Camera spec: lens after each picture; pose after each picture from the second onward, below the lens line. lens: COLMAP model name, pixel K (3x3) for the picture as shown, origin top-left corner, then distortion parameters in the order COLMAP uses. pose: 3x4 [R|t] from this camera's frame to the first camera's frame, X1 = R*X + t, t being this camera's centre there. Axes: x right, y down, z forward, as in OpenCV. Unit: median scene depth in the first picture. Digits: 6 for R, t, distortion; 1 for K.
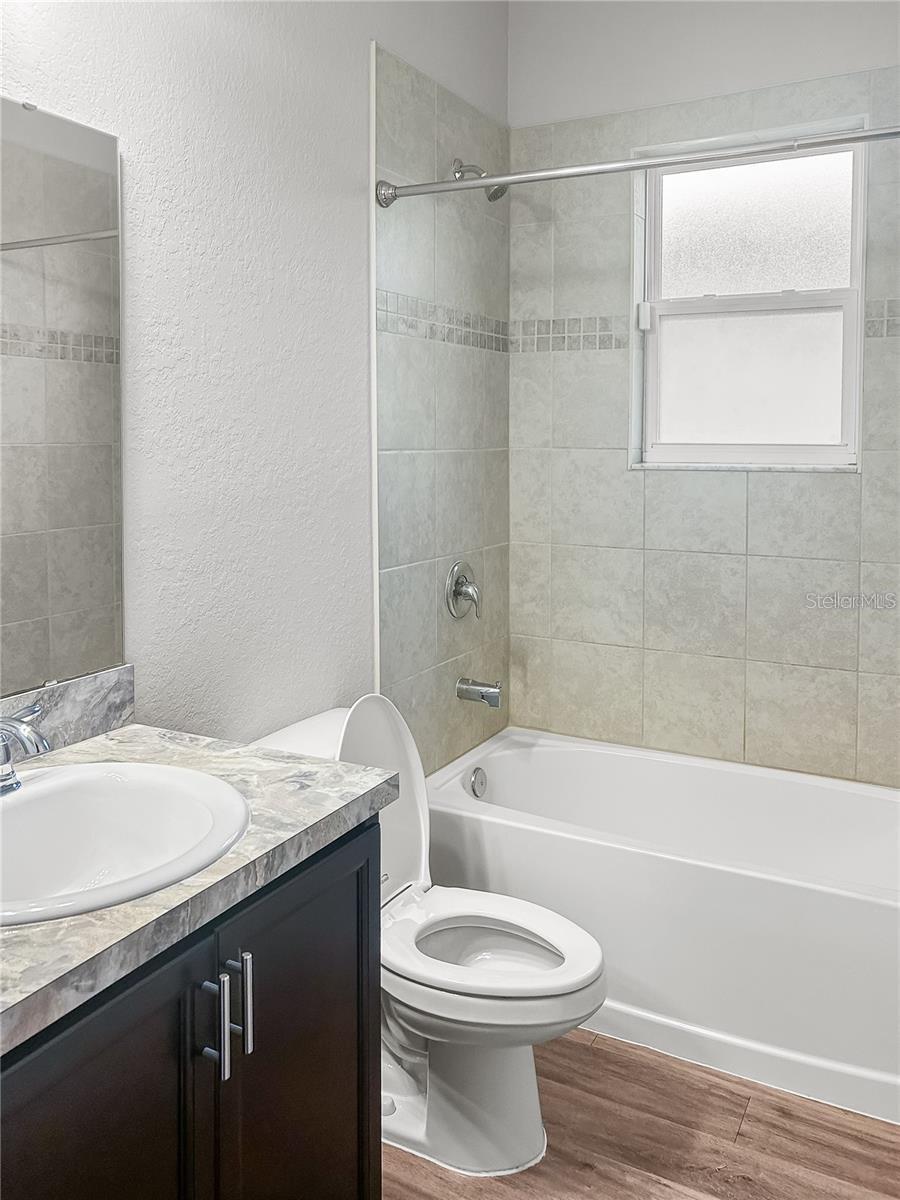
lens RADIAL K [[944.7, 0, 448.6], [0, 944.7, 490.2], [0, 0, 1]] dist [-0.003182, 0.004706]
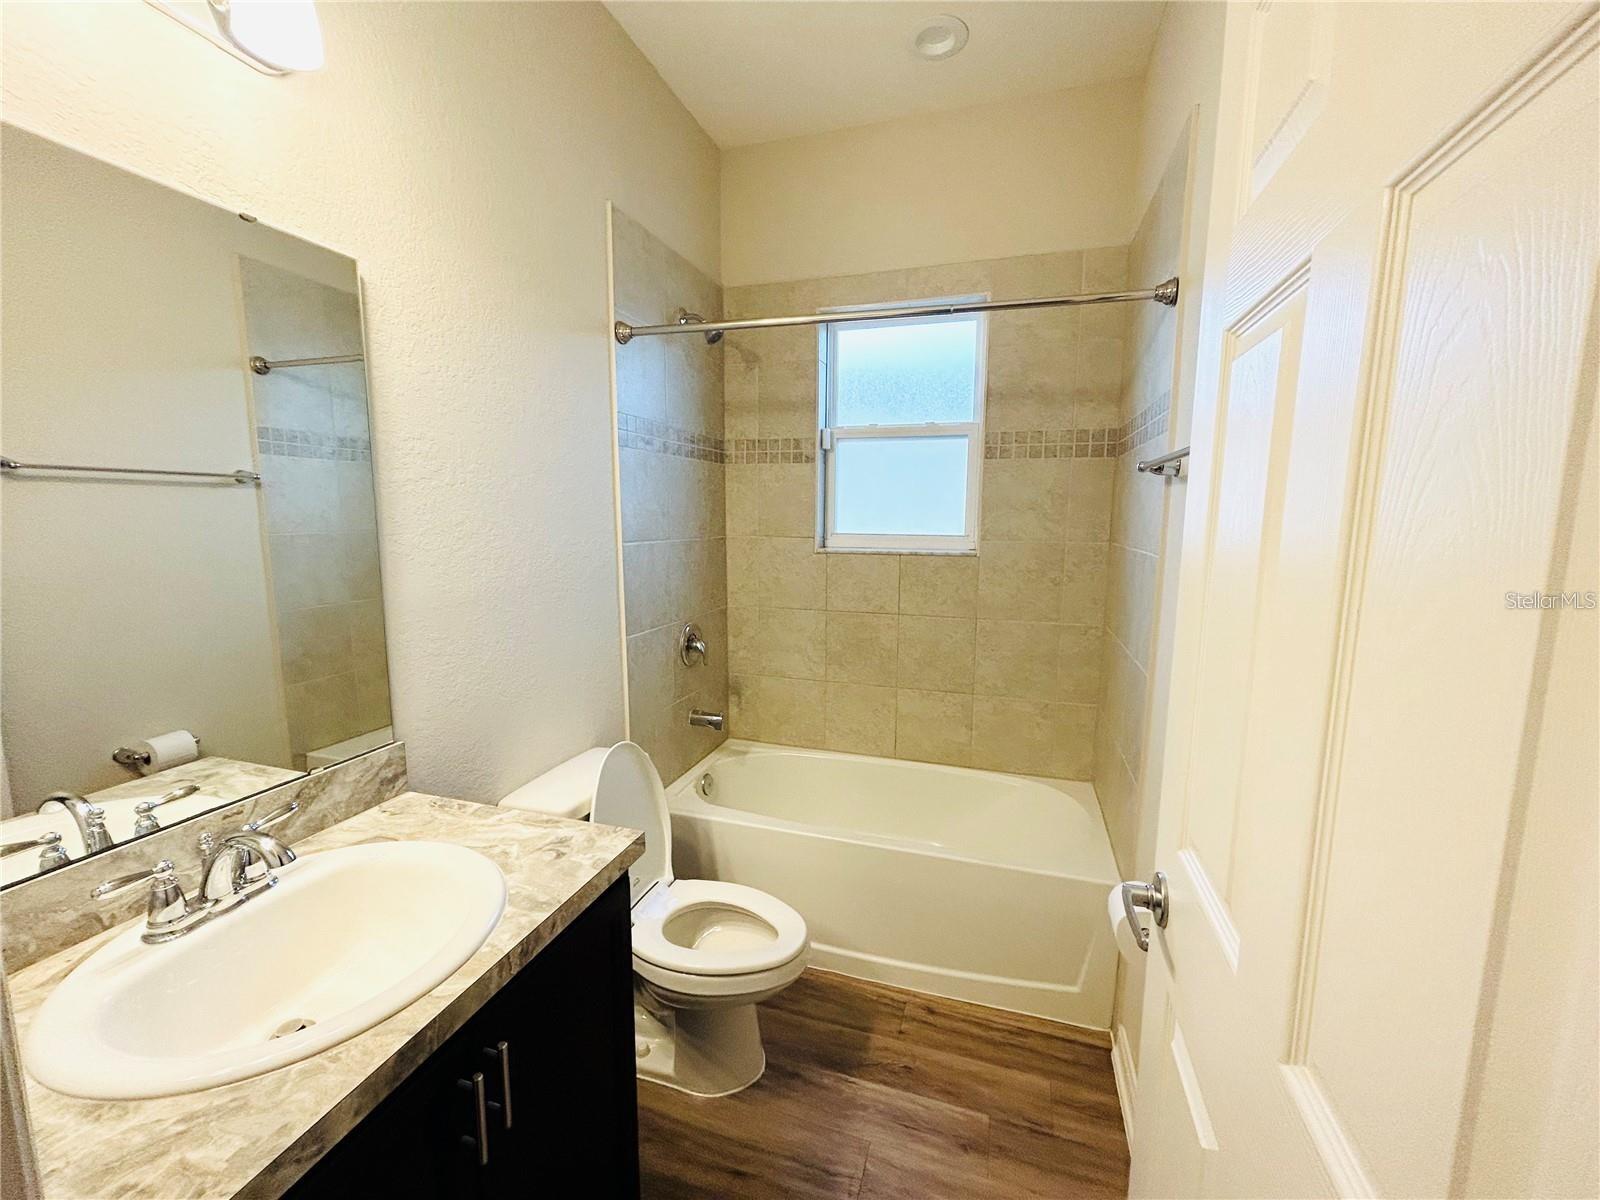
lens RADIAL K [[645.4, 0, 800.0], [0, 645.4, 600.0], [0, 0, 1]] dist [0.002139, -0.000317]
pose [[0.982957, -0.020554, 0.182684, -0.001927], [0.007234, 0.997285, 0.073278, -0.027704], [-0.183694, -0.070707, 0.980437, 0.110147]]
